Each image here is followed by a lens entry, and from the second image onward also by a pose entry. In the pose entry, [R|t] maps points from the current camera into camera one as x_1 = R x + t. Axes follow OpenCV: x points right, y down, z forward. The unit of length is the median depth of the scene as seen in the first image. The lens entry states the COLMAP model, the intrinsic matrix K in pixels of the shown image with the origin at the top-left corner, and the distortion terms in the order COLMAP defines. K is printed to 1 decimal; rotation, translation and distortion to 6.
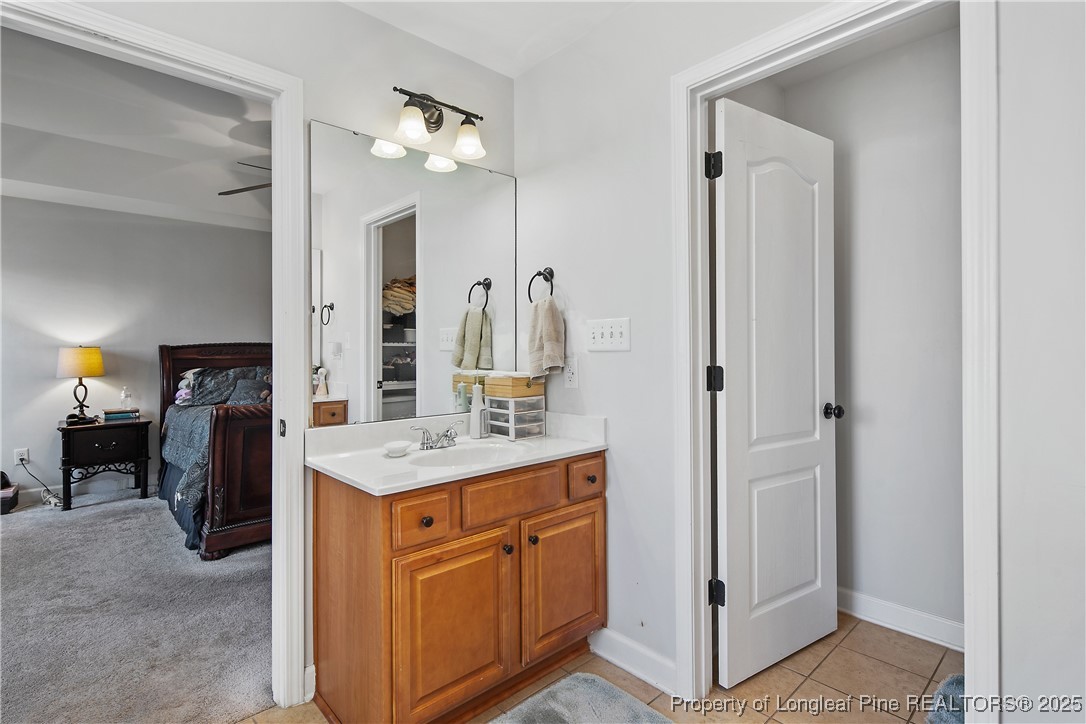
lens RADIAL K [[527.1, 0, 542.1], [0, 527.1, 358.8], [0, 0, 1]] dist [0.004646, -0.004769]
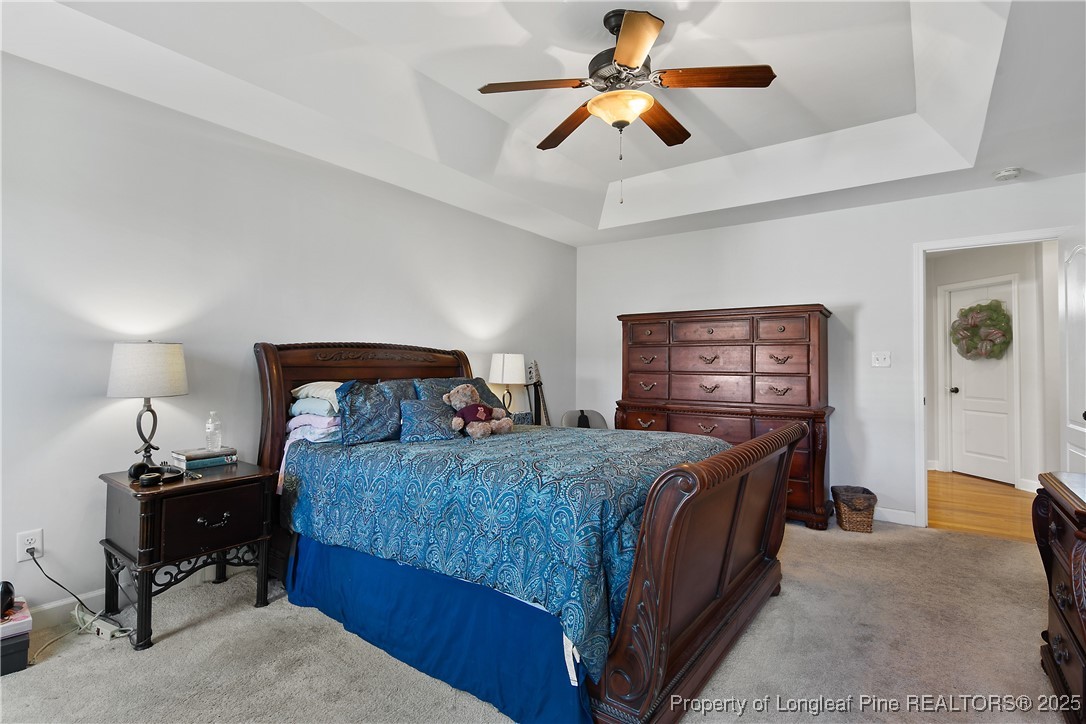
lens RADIAL K [[527.1, 0, 542.6], [0, 527.1, 364.9], [0, 0, 1]] dist [0.004646, -0.004769]
pose [[0.982917, 0.017576, 0.183207, -0.564717], [-0.016068, 0.999824, -0.009712, 0.000696], [-0.183346, 0.006603, 0.983026, 0.371240]]
